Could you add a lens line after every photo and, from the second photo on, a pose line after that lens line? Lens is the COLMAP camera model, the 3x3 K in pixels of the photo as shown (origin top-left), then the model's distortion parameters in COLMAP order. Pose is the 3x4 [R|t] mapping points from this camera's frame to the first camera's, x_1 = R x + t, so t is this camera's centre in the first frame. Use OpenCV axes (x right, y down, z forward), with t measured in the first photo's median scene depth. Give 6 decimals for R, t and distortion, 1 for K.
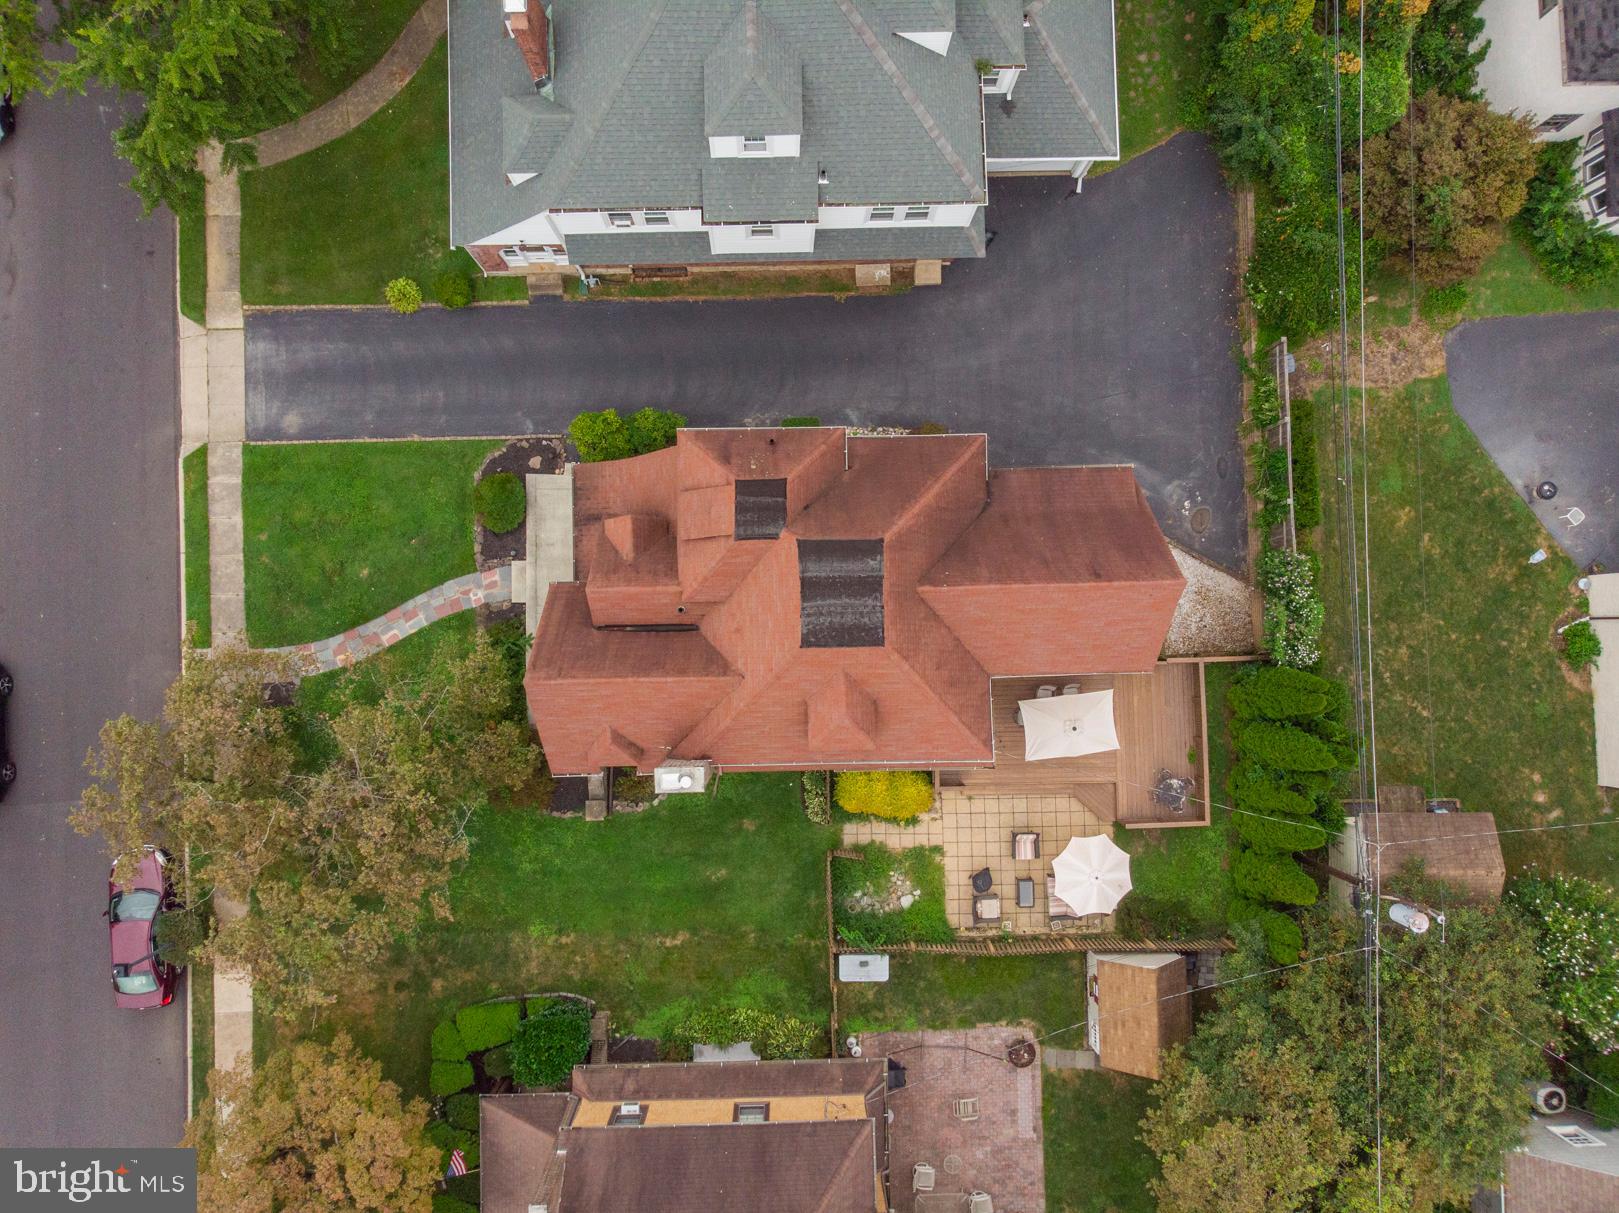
lens RADIAL K [[1206.3, 0, 803.6], [0, 1206.3, 591.6], [0, 0, 1]] dist [-0.013631, 0.039788]
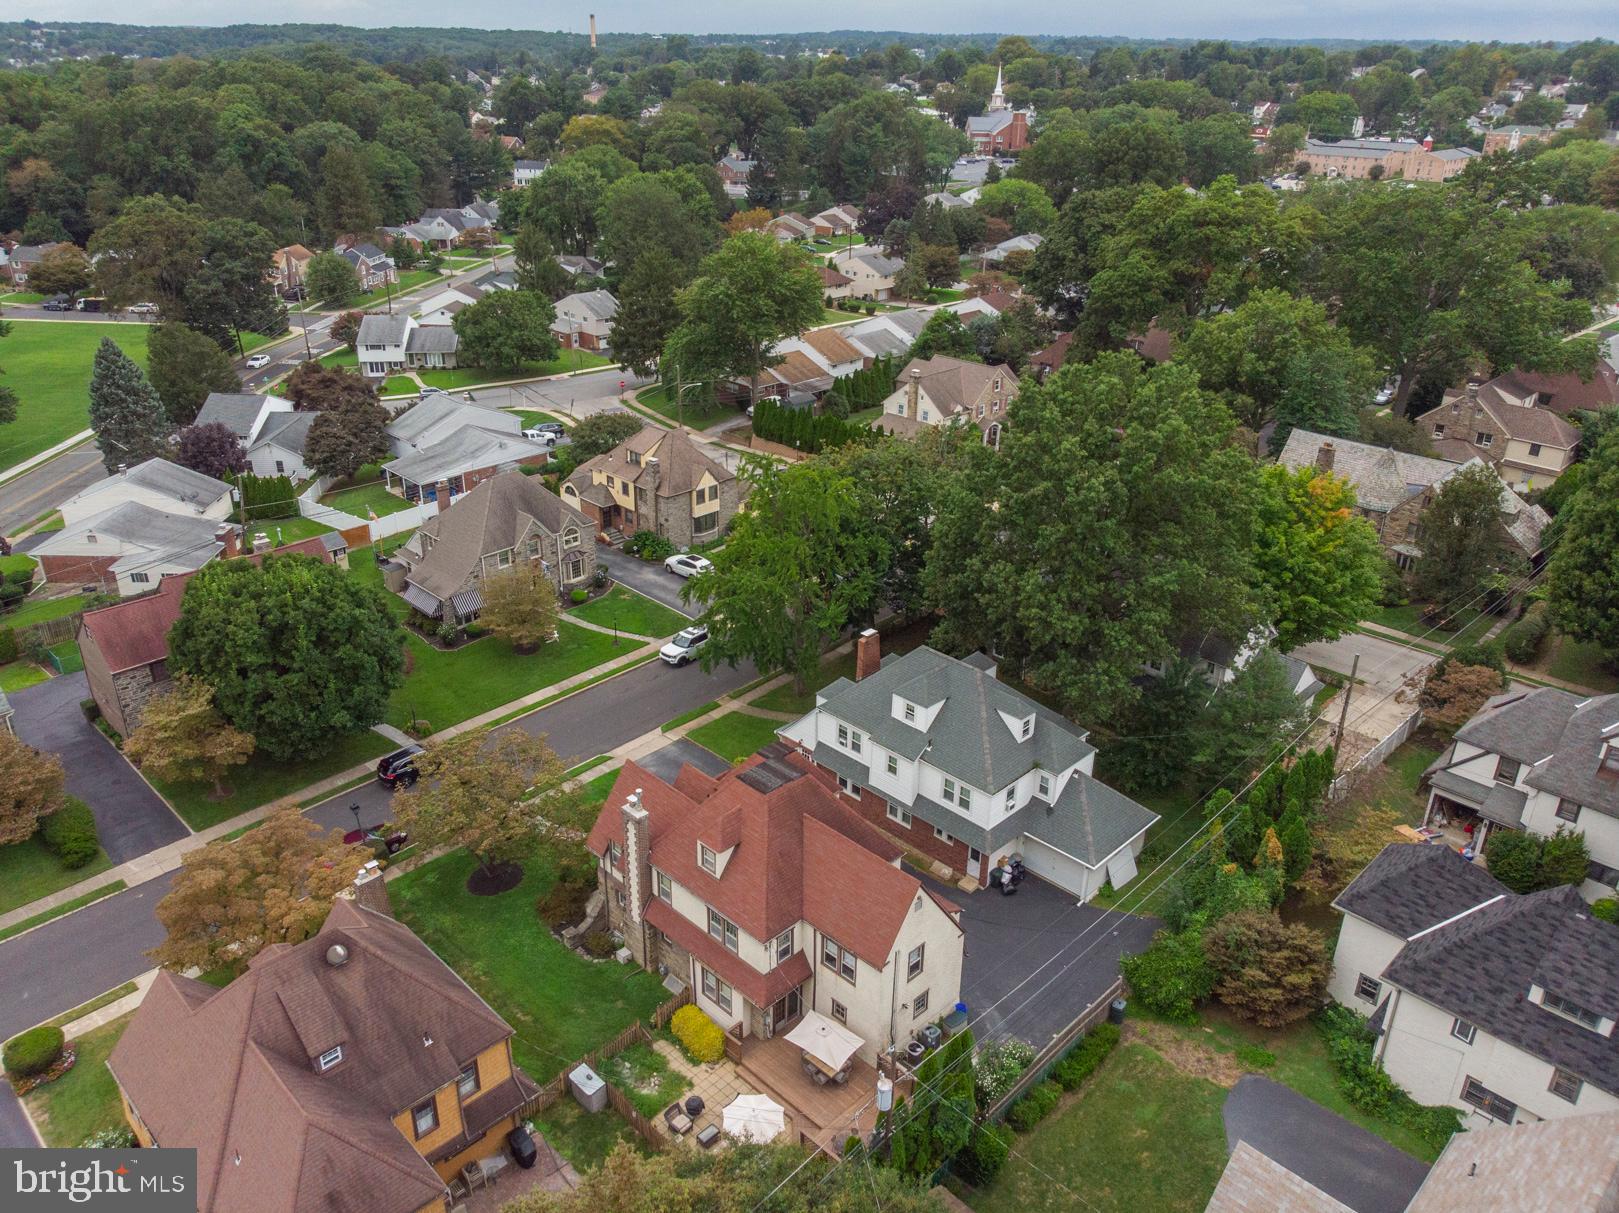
lens RADIAL K [[1202.9, 0, 798.2], [0, 1202.9, 599.3], [0, 0, 1]] dist [0.079330, -0.269871]
pose [[0.689139, 0.294585, -0.662048, 0.900671], [-0.723844, 0.322395, -0.610010, 0.756238], [0.033741, 0.899600, 0.435409, -0.044146]]
